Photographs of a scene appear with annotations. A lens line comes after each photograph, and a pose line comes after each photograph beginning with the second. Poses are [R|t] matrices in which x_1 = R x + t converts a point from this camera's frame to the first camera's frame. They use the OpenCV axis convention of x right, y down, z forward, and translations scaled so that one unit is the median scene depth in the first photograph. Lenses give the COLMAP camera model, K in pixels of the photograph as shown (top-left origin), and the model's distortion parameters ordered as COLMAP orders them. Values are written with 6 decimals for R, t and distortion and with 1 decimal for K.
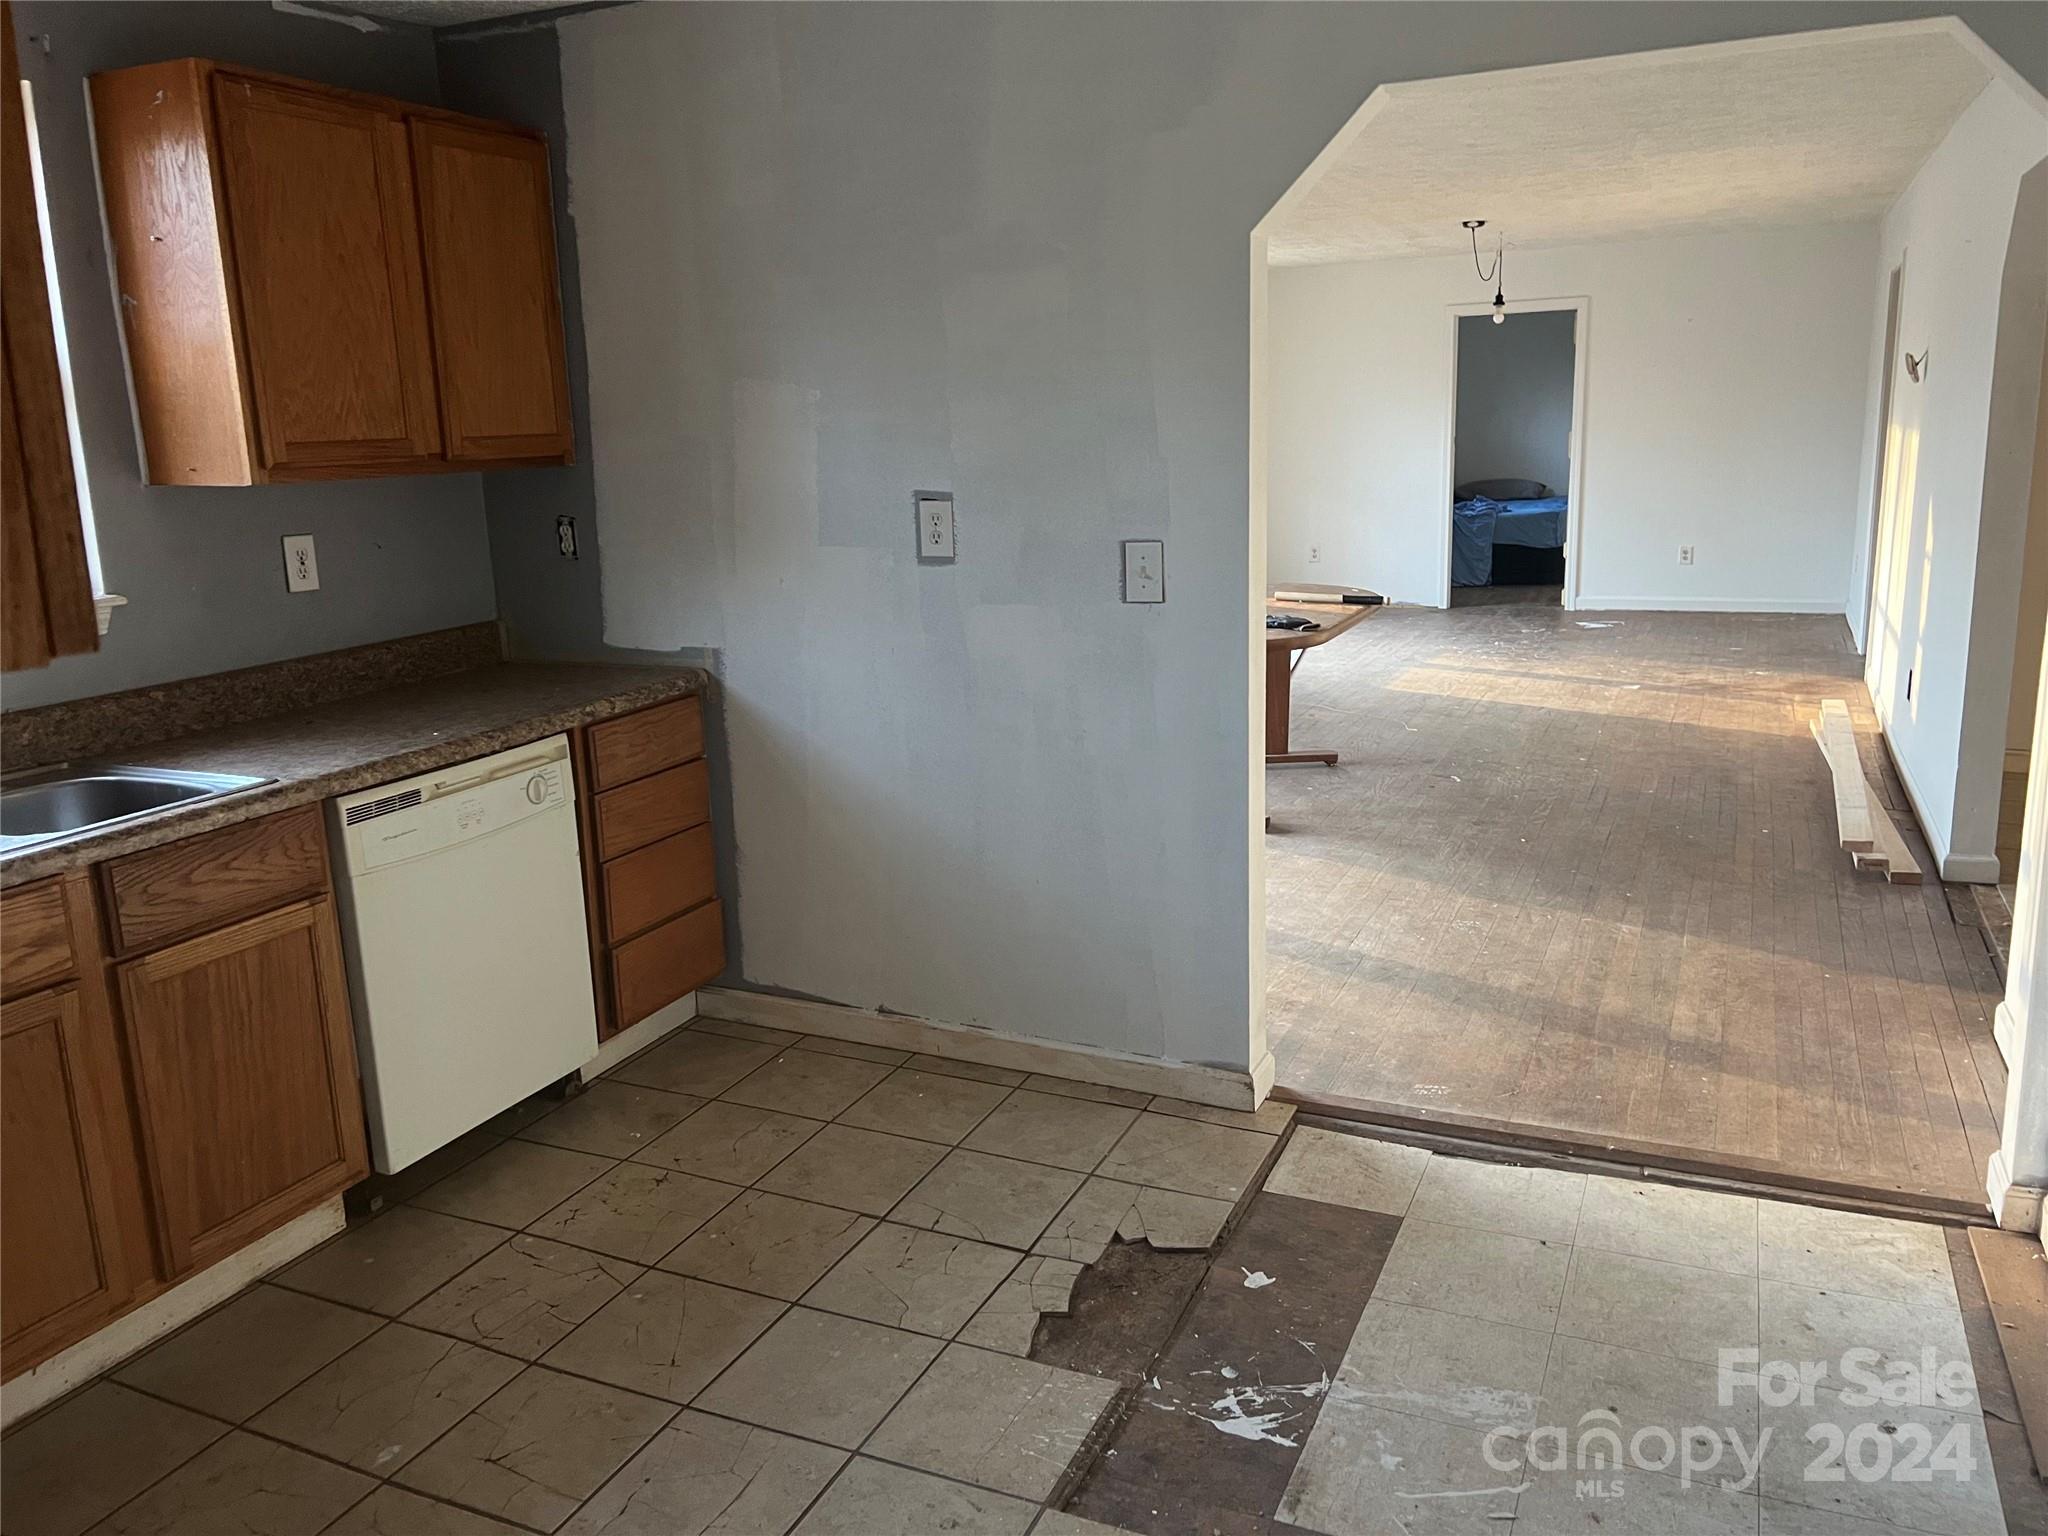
lens RADIAL K [[1550.5, 0, 1021.0], [0, 1550.5, 749.2], [0, 0, 1]] dist [0.059173, -0.073880]
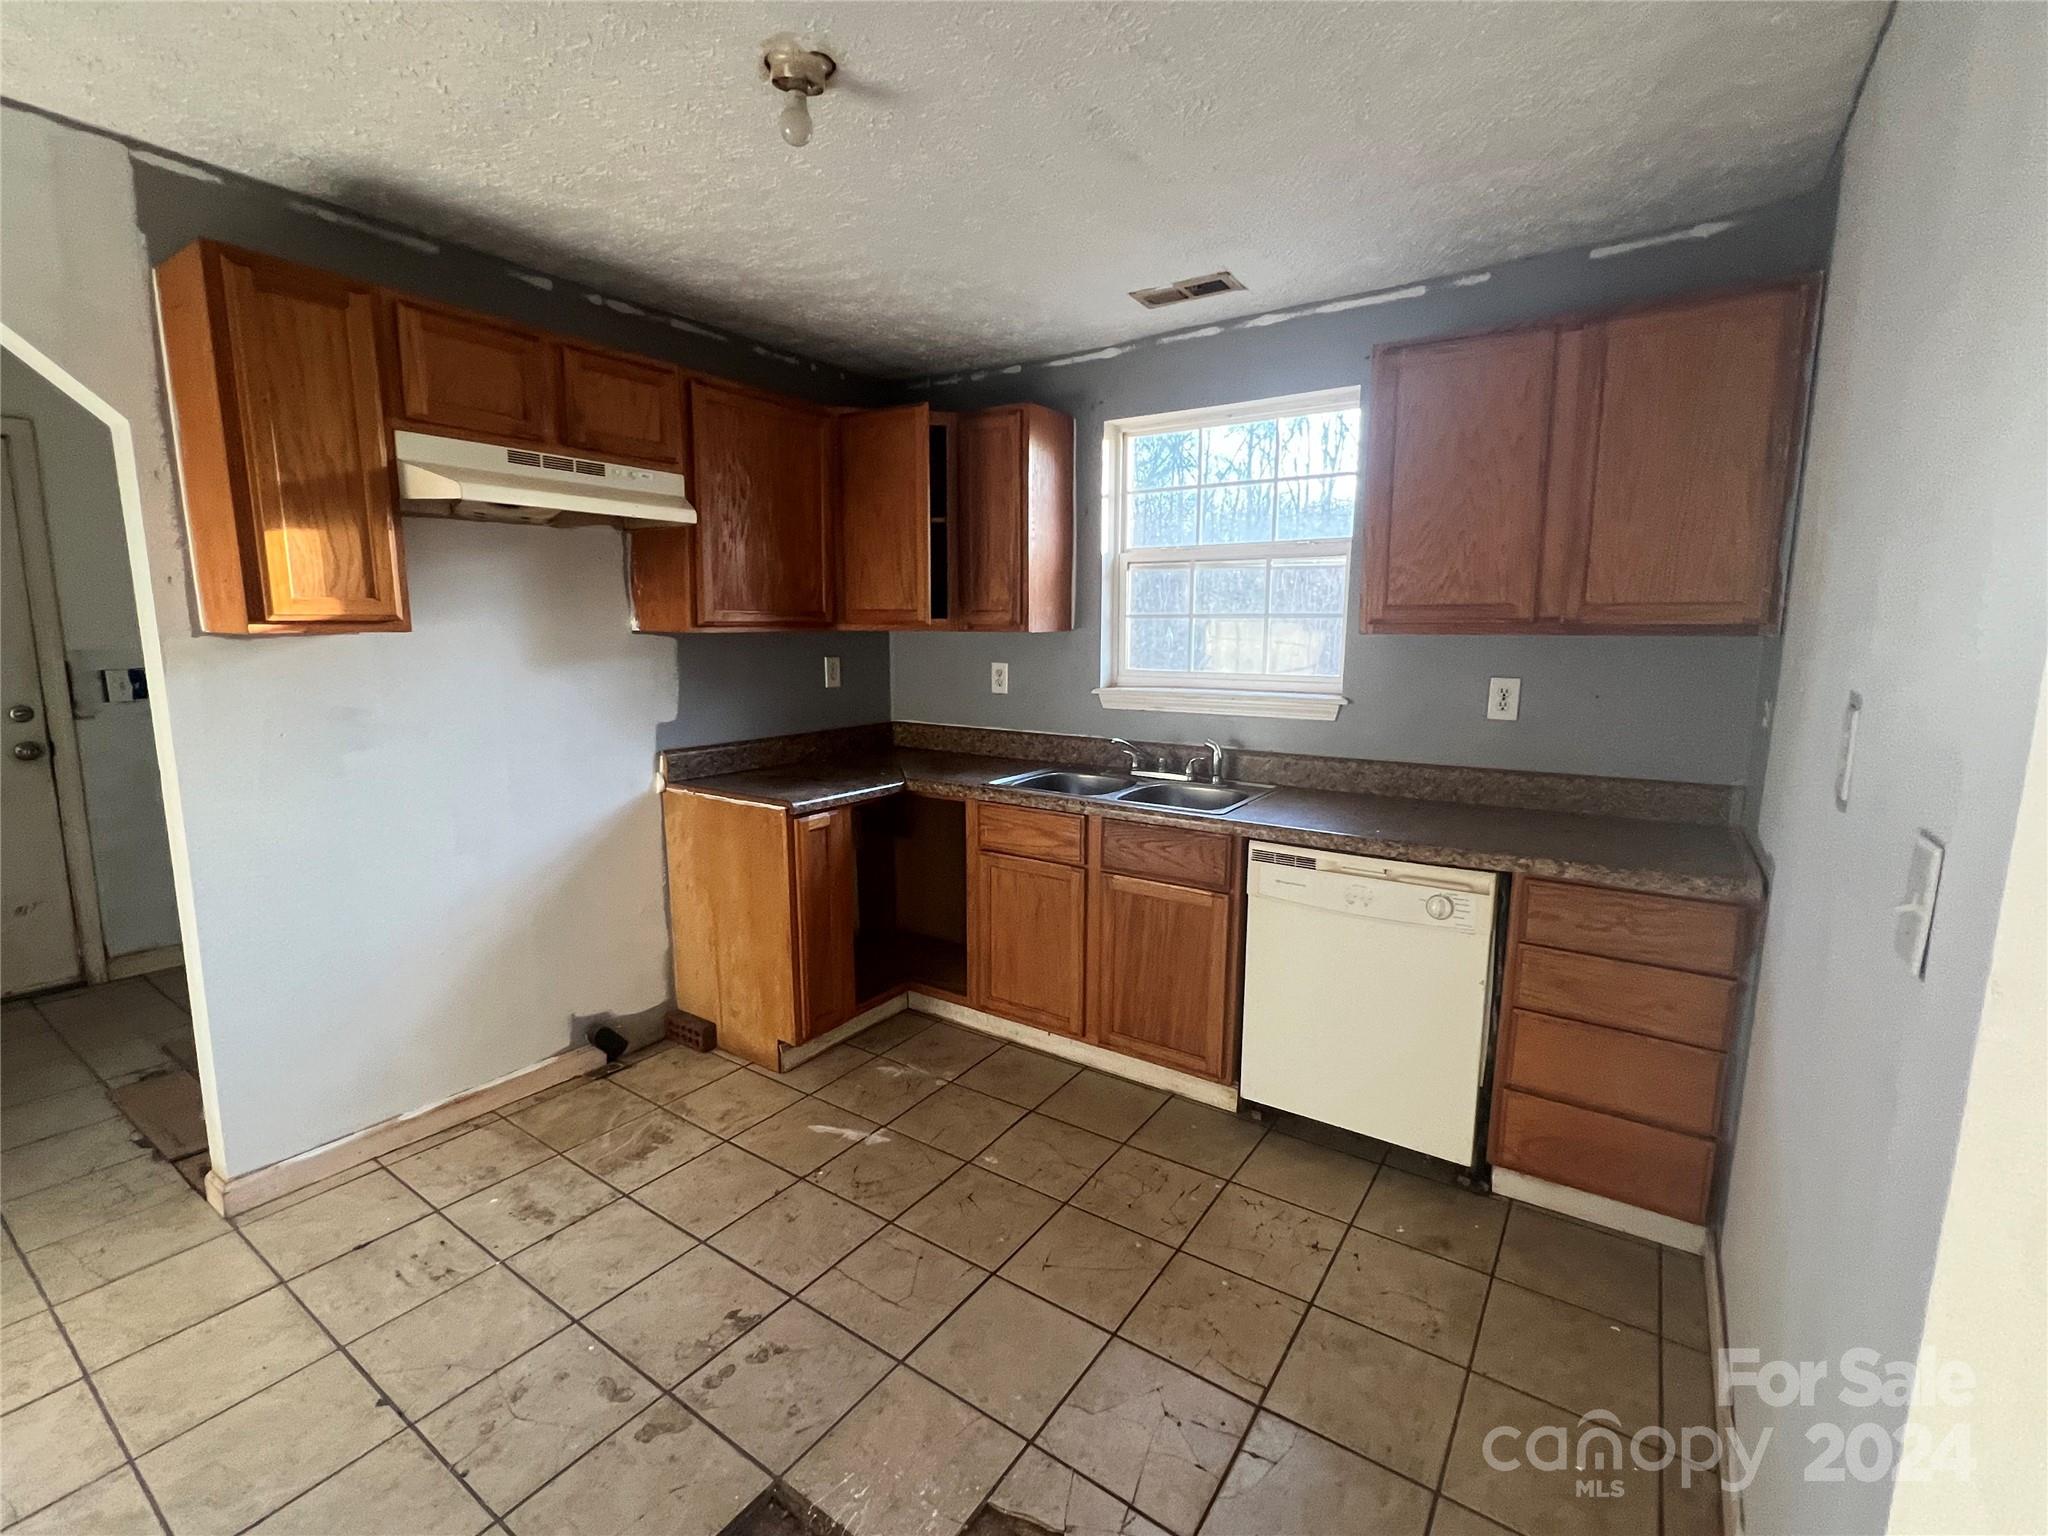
lens RADIAL K [[914.7, 0, 1014.8], [0, 914.7, 765.5], [0, 0, 1]] dist [0.000603, -0.000689]
pose [[-0.173066, 0.183923, -0.967585, 0.406440], [-0.203160, 0.954616, 0.217795, -0.168940], [0.963729, 0.234267, -0.127846, 0.814895]]
